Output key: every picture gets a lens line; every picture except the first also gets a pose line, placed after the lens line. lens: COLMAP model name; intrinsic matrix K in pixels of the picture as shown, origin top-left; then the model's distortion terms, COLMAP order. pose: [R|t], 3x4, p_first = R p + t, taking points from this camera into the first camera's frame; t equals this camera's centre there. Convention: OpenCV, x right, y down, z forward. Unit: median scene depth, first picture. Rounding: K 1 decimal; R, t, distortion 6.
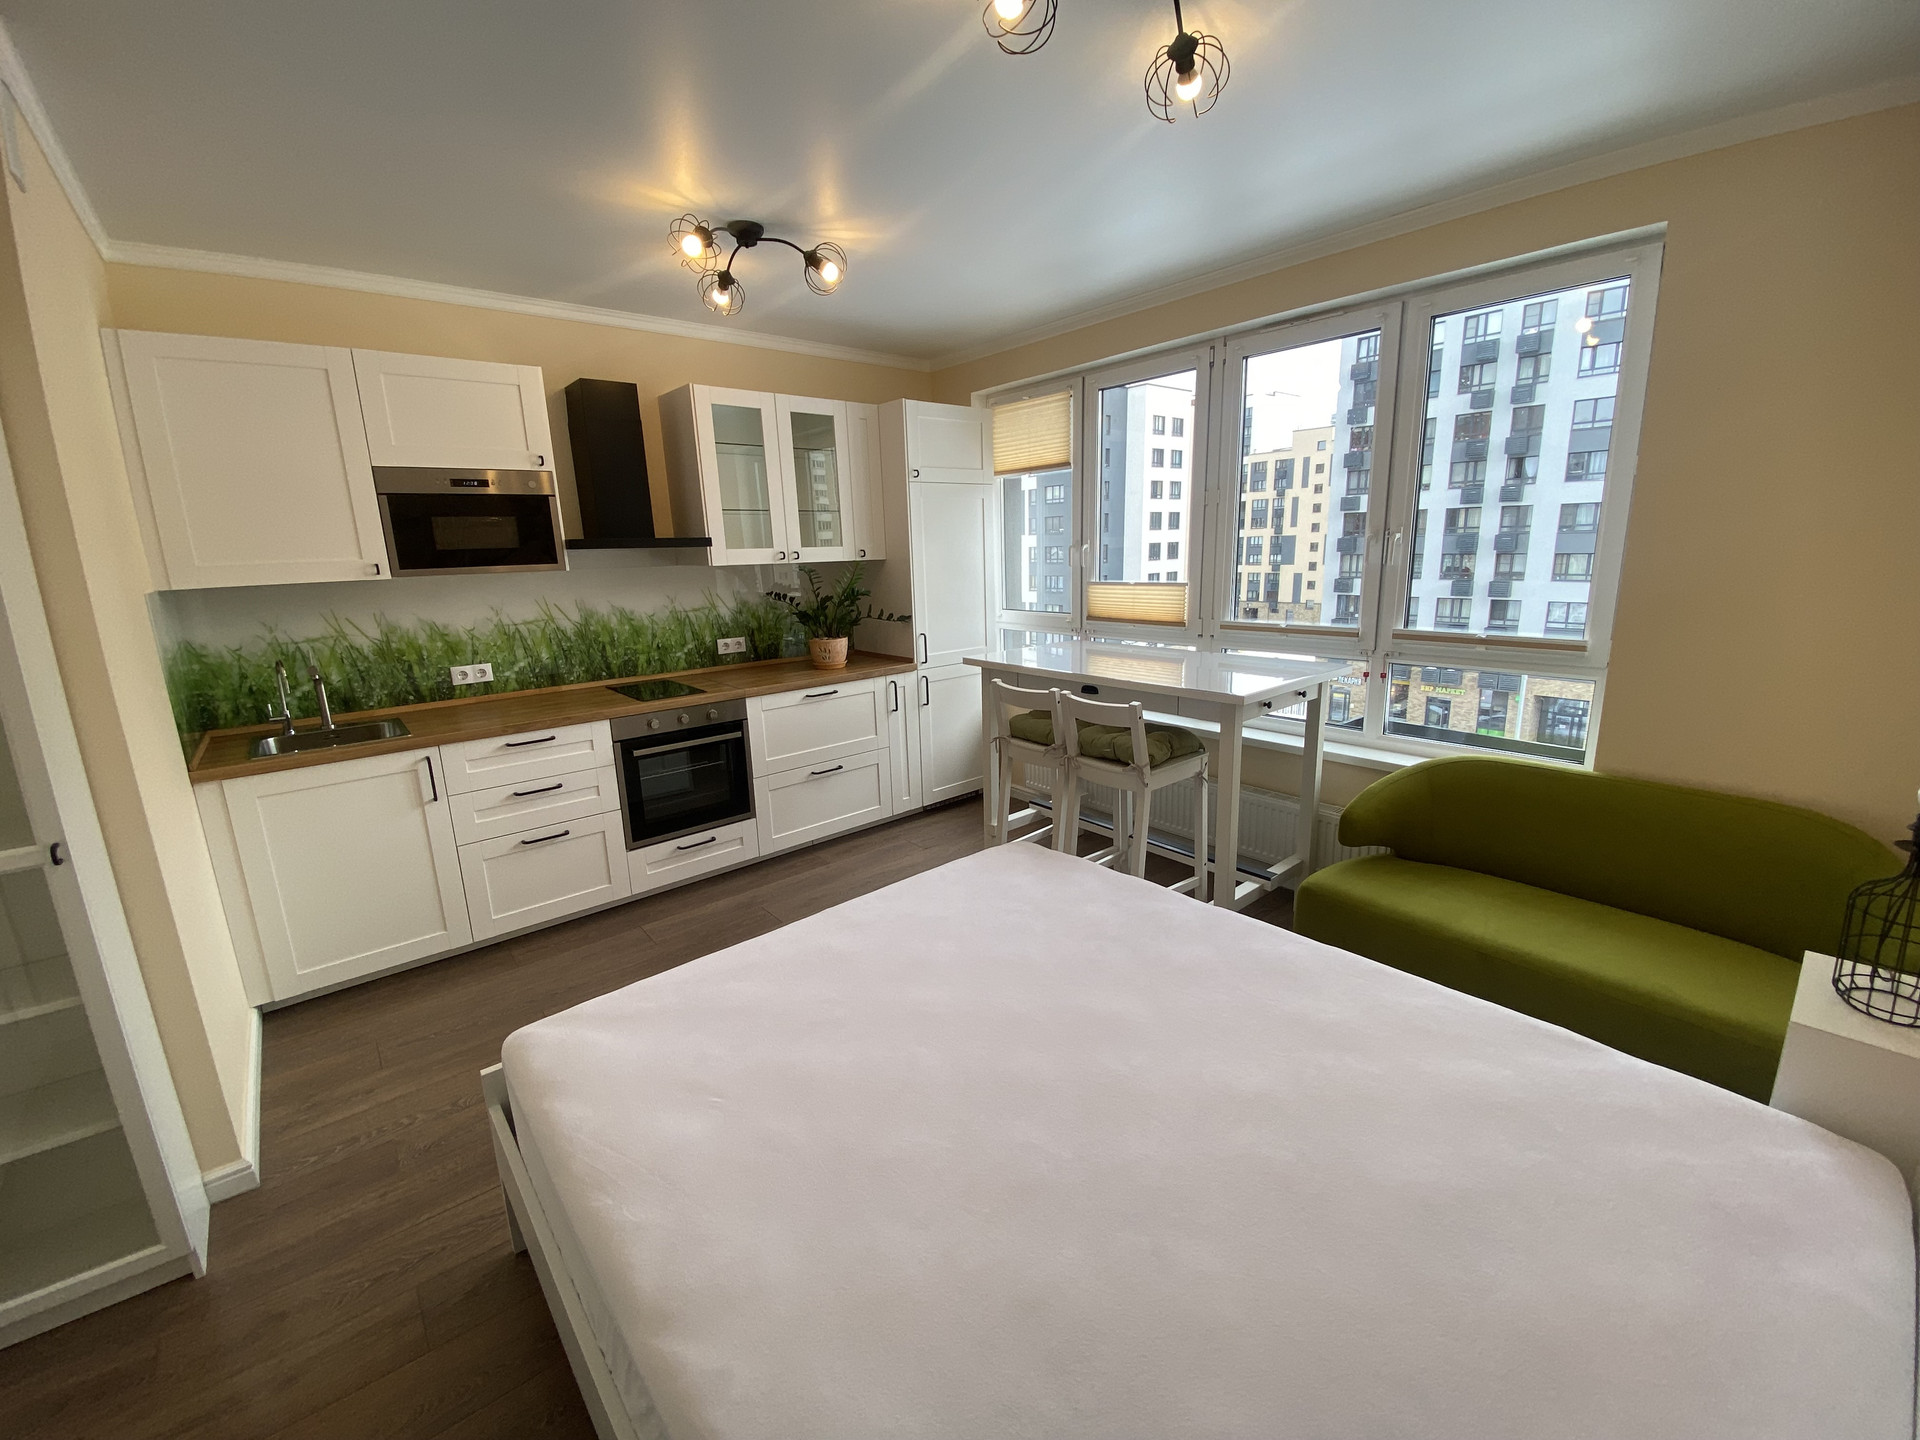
lens RADIAL K [[770.5, 0, 963.5], [0, 770.5, 714.6], [0, 0, 1]] dist [0.044229, -0.034762]
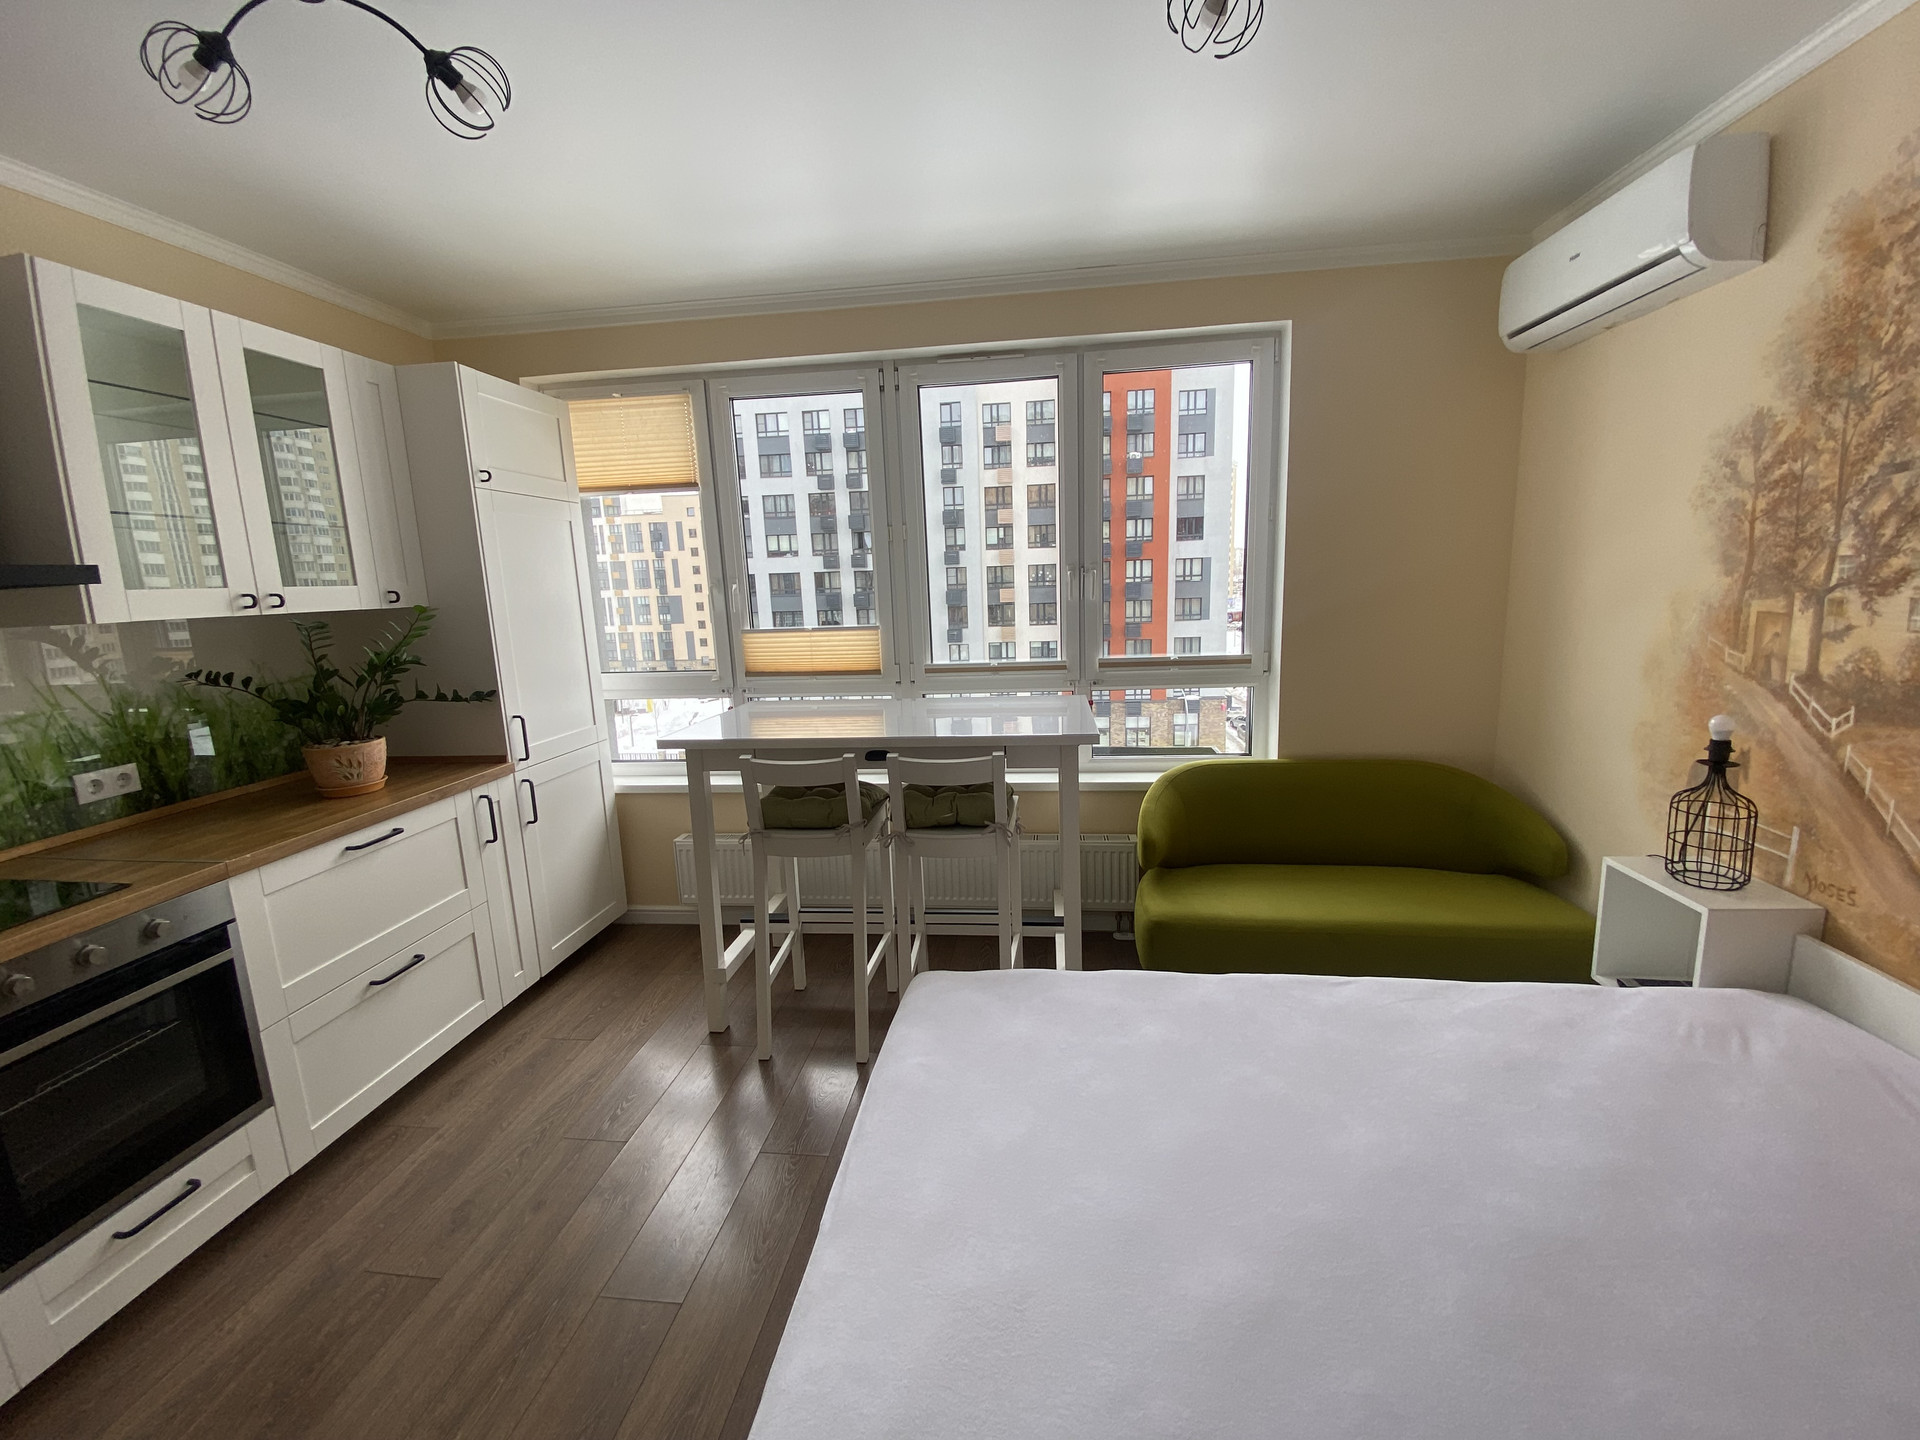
lens RADIAL K [[775.8, 0, 961.4], [0, 775.8, 715.2], [0, 0, 1]] dist [0.020356, -0.019877]
pose [[0.733517, -0.111755, 0.670421, -0.254023], [0.161720, 0.986758, -0.012453, -0.042124], [-0.660151, 0.117556, 0.741877, 0.291873]]
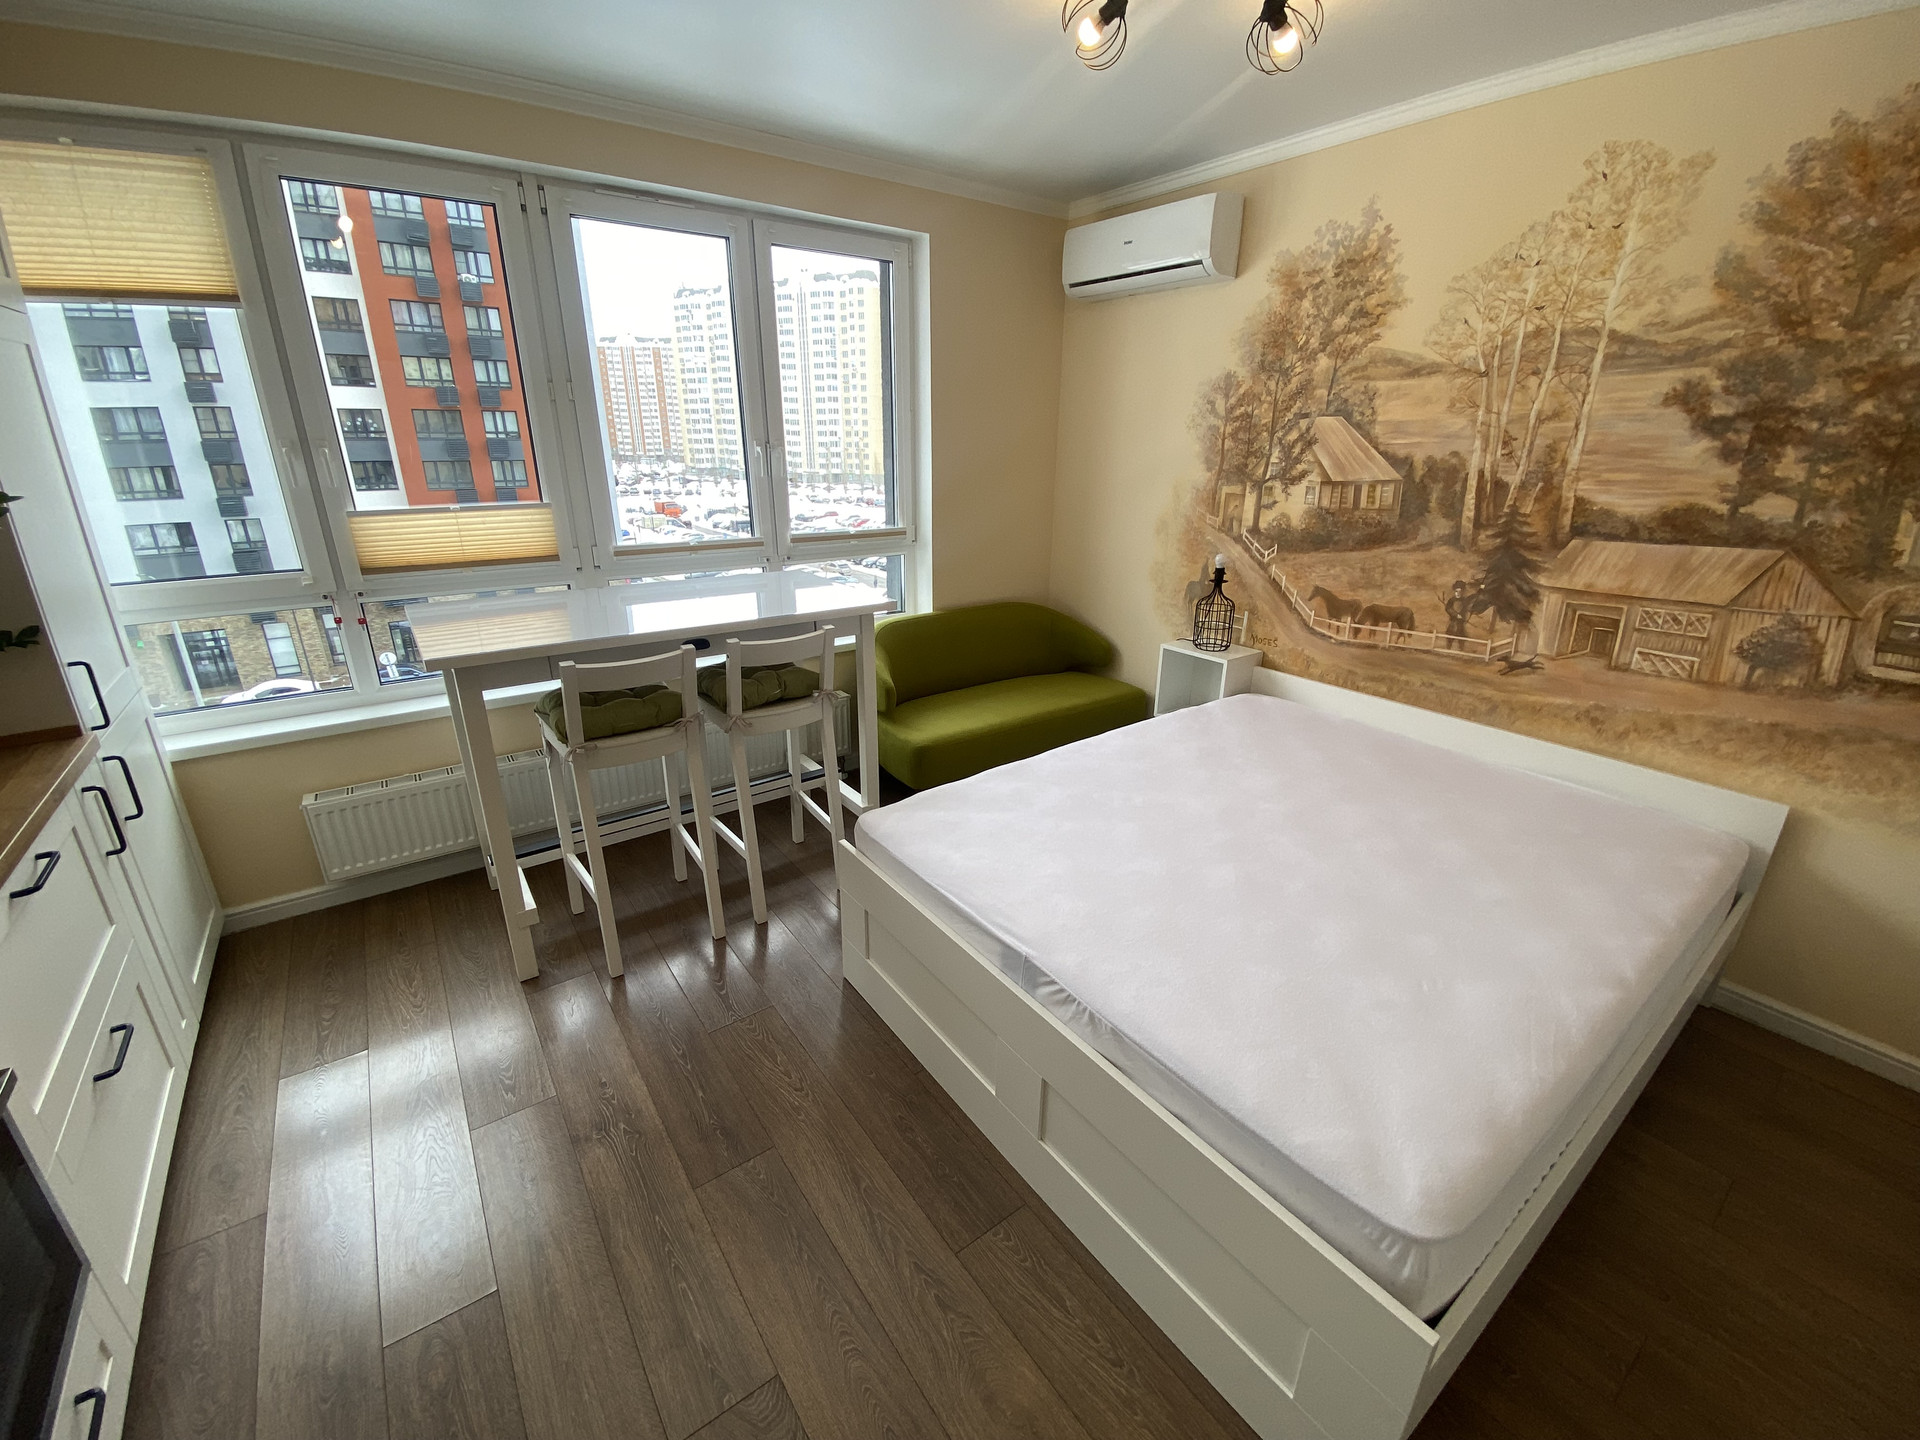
lens RADIAL K [[775.8, 0, 961.4], [0, 775.8, 715.2], [0, 0, 1]] dist [0.020356, -0.019877]
pose [[0.074271, -0.308860, 0.948203, -0.488726], [0.205354, 0.935188, 0.288536, -0.114235], [-0.975866, 0.173287, 0.132883, 0.543761]]
